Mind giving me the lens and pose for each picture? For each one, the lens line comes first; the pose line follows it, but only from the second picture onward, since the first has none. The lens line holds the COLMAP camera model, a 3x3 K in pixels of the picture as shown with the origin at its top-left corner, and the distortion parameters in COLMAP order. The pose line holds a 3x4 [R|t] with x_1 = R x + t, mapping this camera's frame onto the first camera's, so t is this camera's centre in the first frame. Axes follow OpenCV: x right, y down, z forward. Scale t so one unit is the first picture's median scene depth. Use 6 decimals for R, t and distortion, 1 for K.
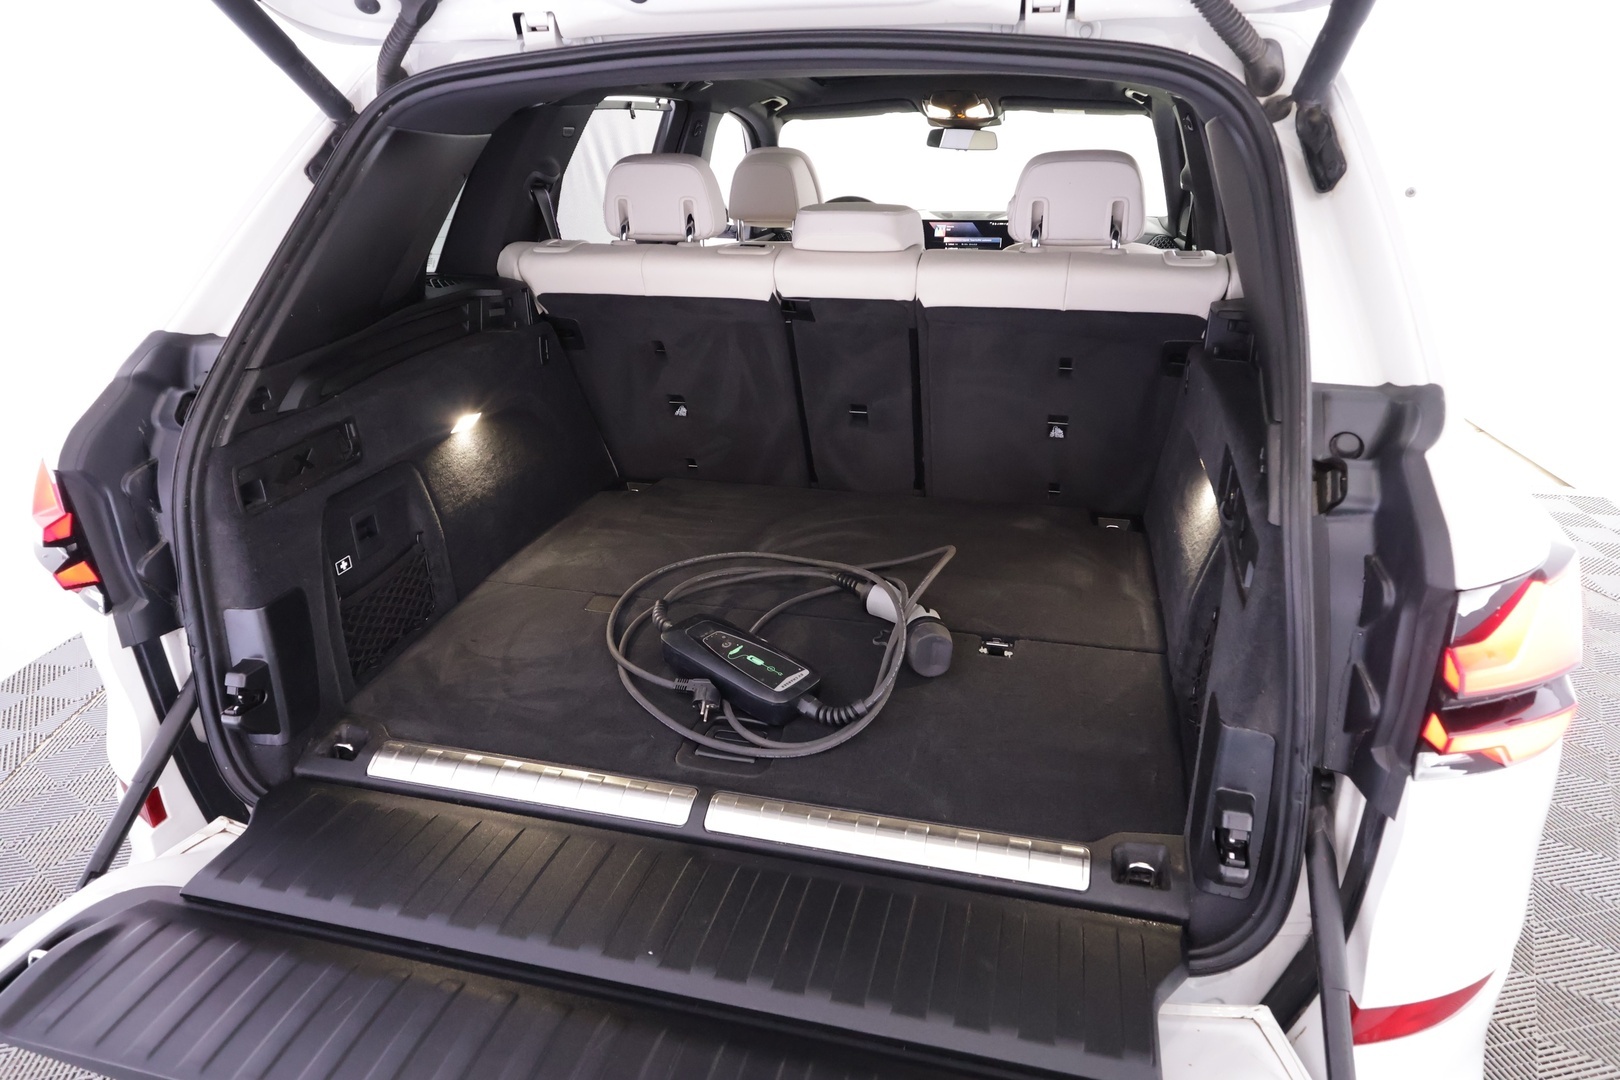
lens RADIAL K [[1022.3, 0, 810.0], [0, 1022.3, 540.0], [0, 0, 1]] dist [-0.001115, -0.000197]
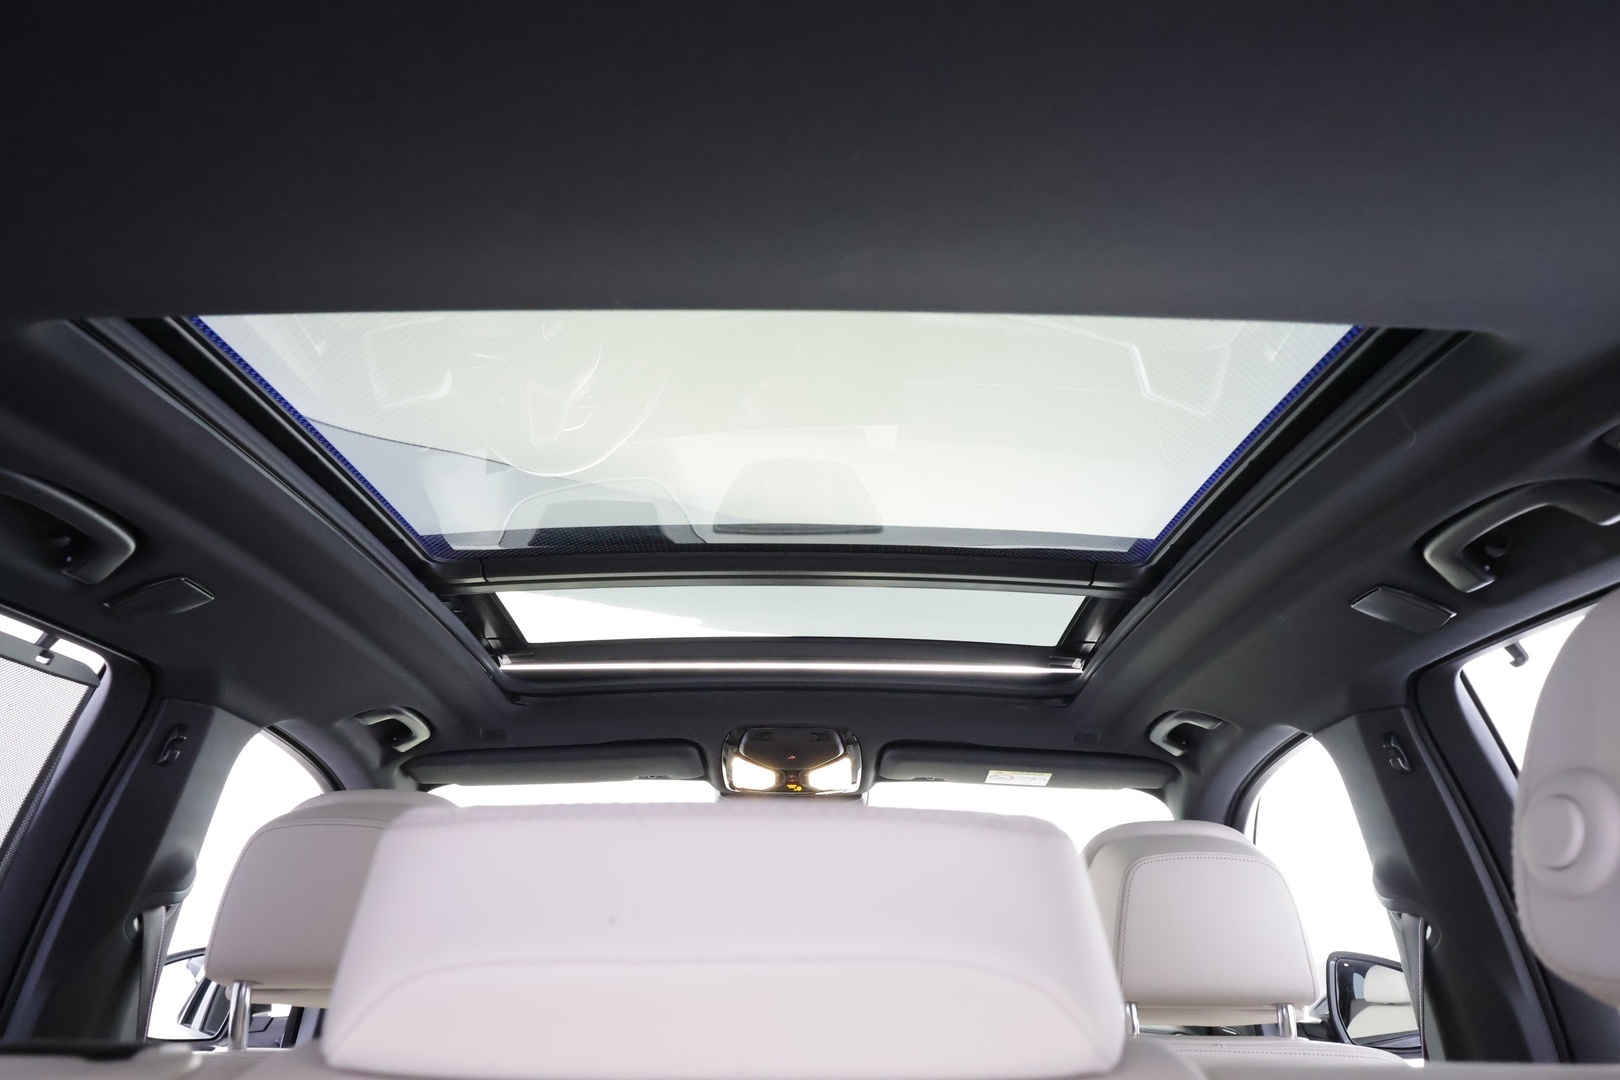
lens RADIAL K [[1277.7, 0, 810.0], [0, 1277.7, 540.0], [0, 0, 1]] dist [0.001261, -0.005685]
pose [[0.968394, 0.087078, 0.233732, 0.001441], [0.078410, 0.783295, -0.616686, -0.135394], [-0.236781, 0.615522, 0.751710, 0.486033]]
